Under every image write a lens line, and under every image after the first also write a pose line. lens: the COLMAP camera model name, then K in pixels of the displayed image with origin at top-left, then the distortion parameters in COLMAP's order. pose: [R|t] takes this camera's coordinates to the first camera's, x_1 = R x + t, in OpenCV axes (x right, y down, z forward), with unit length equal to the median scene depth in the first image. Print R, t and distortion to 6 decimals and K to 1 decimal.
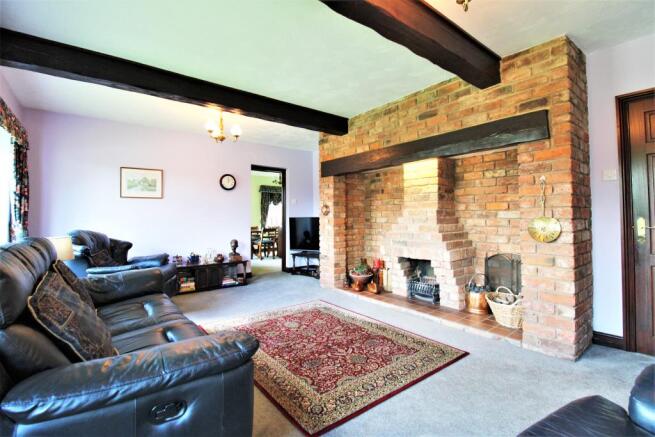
lens RADIAL K [[303.8, 0, 326.4], [0, 303.8, 215.4], [0, 0, 1]] dist [-0.000209, 0.000064]
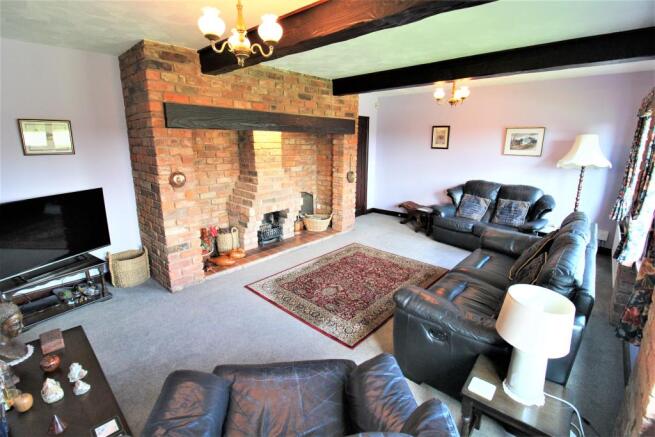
lens RADIAL K [[303.8, 0, 325.9], [0, 303.8, 217.5], [0, 0, 1]] dist [-0.000209, 0.000064]
pose [[-0.172374, -0.241271, 0.955027, -1.027528], [-0.010546, 0.969935, 0.243134, -0.146972], [-0.984975, 0.031838, -0.169736, 1.135501]]
